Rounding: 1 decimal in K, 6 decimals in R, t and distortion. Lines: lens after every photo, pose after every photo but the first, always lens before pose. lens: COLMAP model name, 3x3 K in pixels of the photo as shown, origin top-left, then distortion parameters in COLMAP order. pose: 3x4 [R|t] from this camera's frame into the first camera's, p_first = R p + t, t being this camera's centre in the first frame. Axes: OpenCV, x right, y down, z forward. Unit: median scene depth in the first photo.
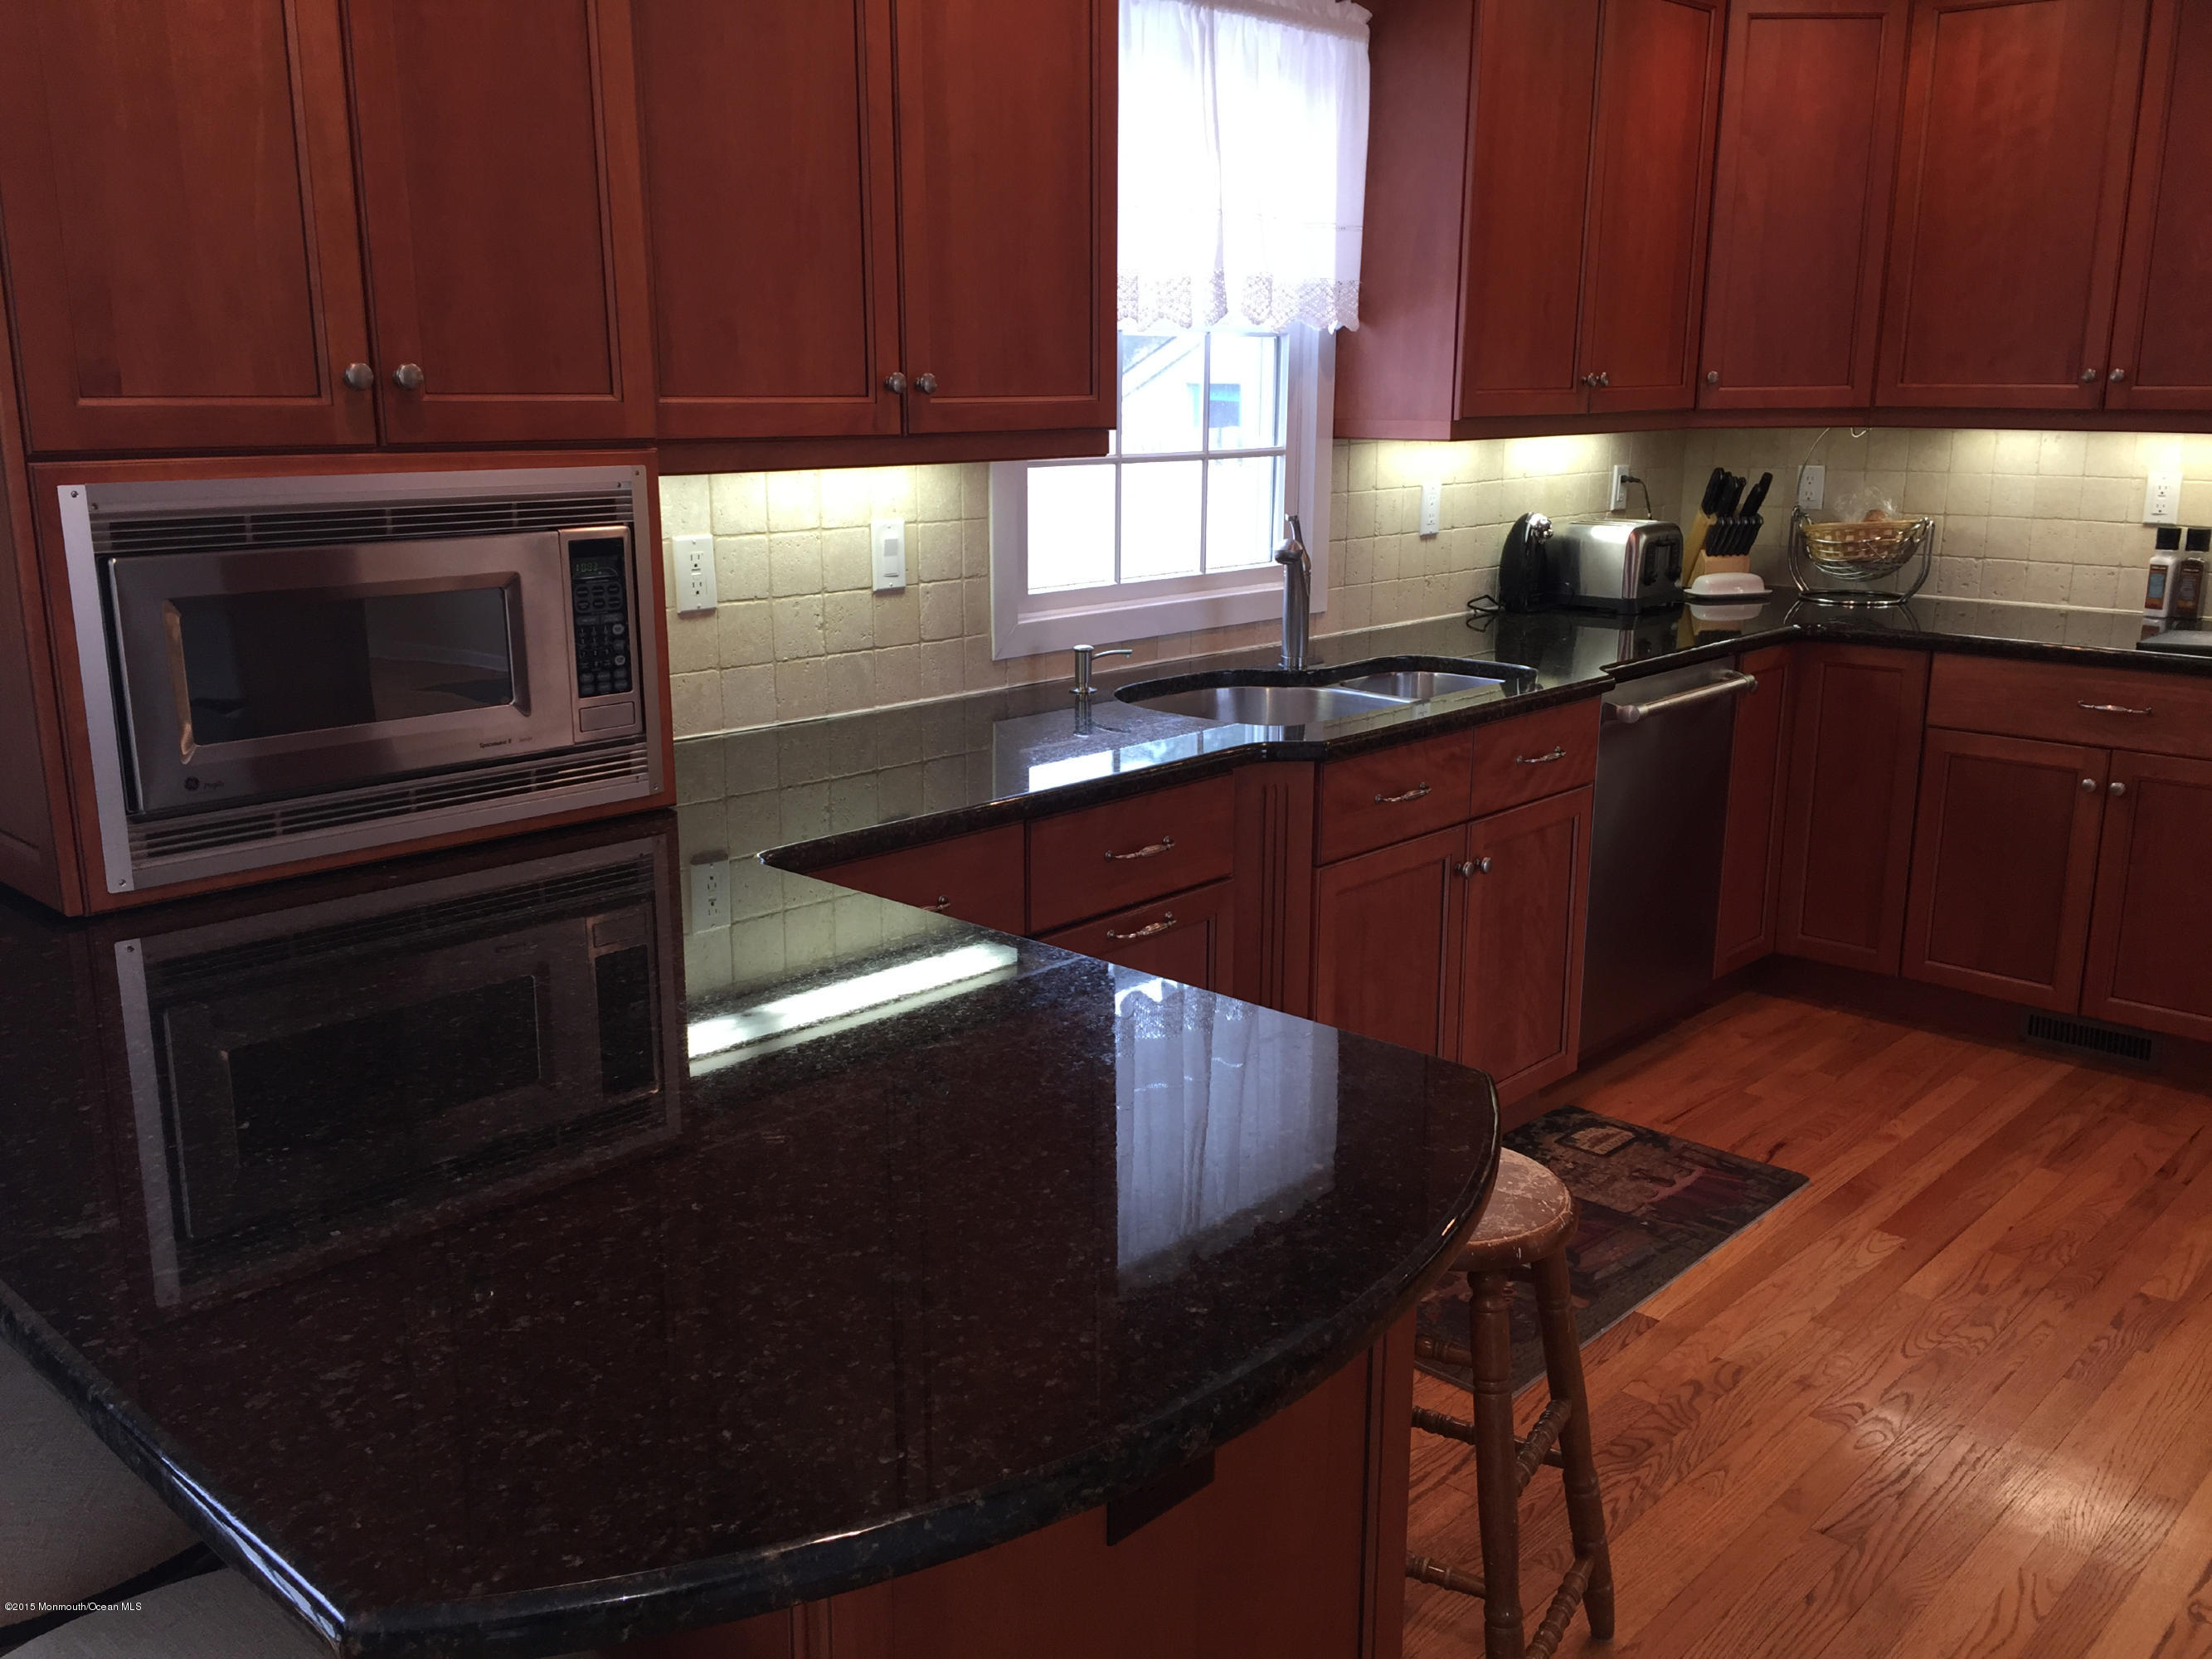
lens RADIAL K [[1869.0, 0, 1105.2], [0, 1869.0, 820.6], [0, 0, 1]] dist [0.065221, -0.067152]
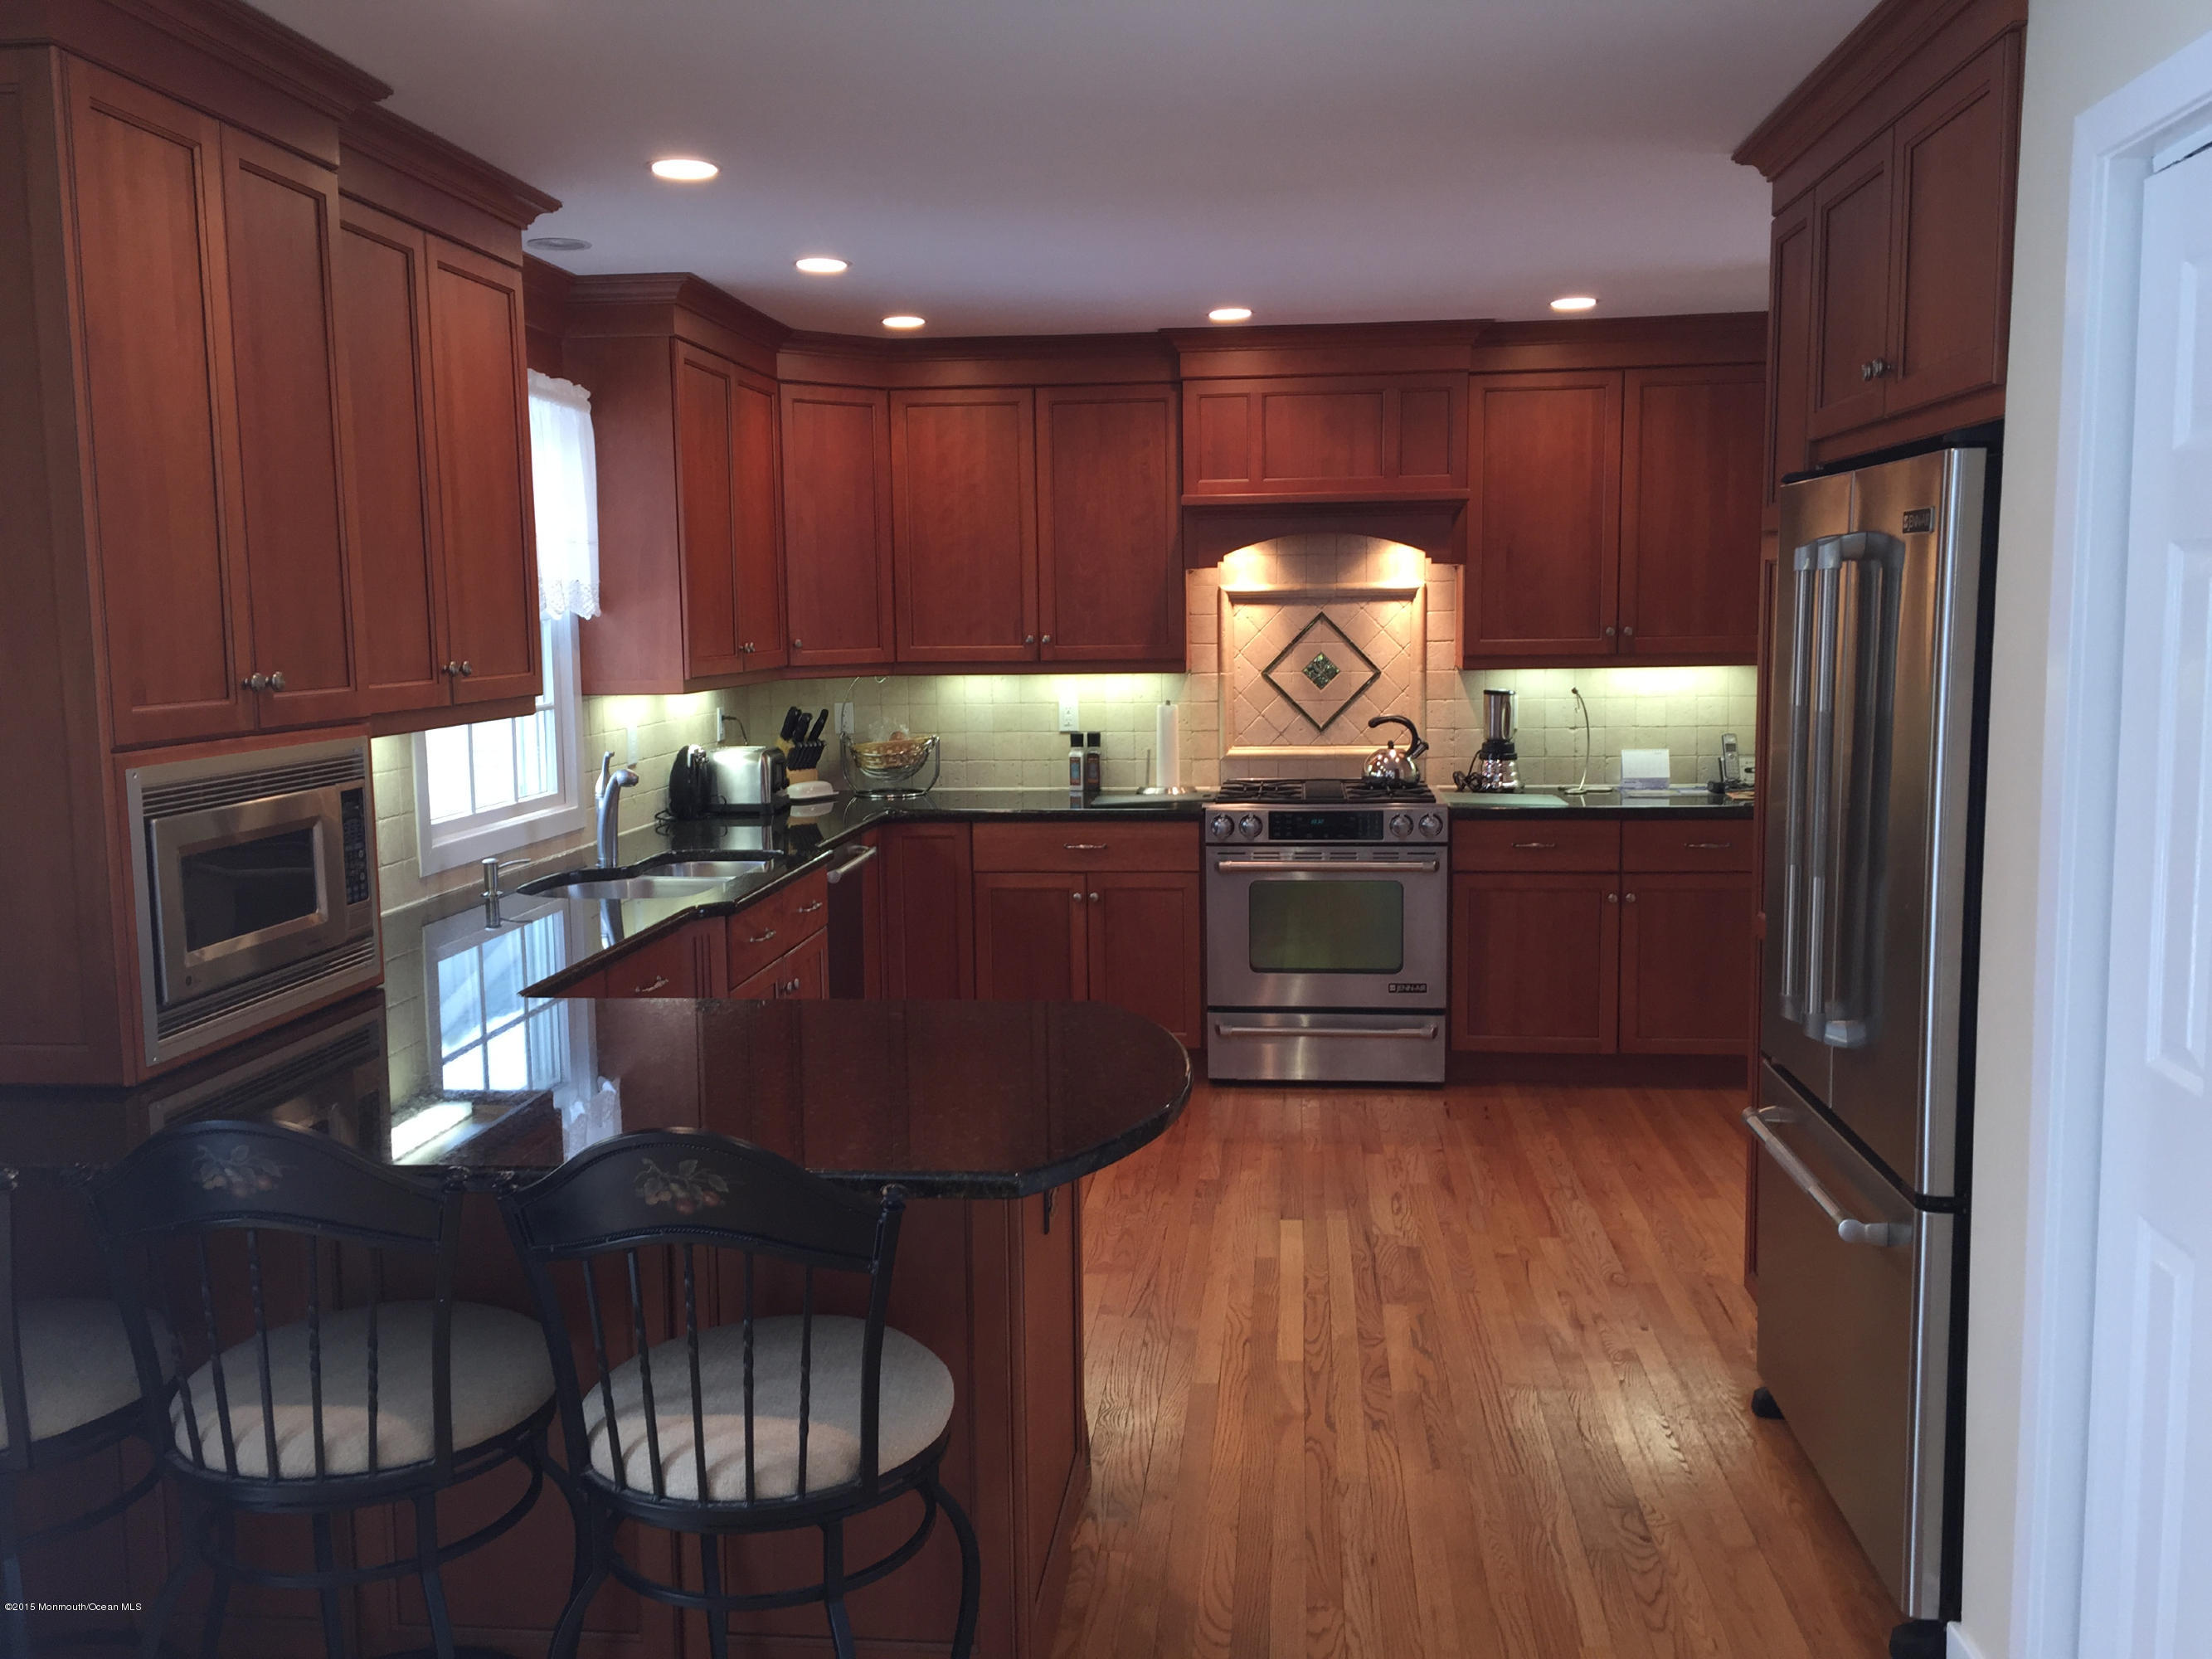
lens RADIAL K [[1869.0, 0, 1105.2], [0, 1869.0, 820.6], [0, 0, 1]] dist [0.065221, -0.067152]
pose [[0.792689, -0.080363, 0.604306, -0.359198], [0.155011, 0.985263, -0.072309, 0.031443], [-0.589589, 0.150992, 0.793465, -0.226073]]
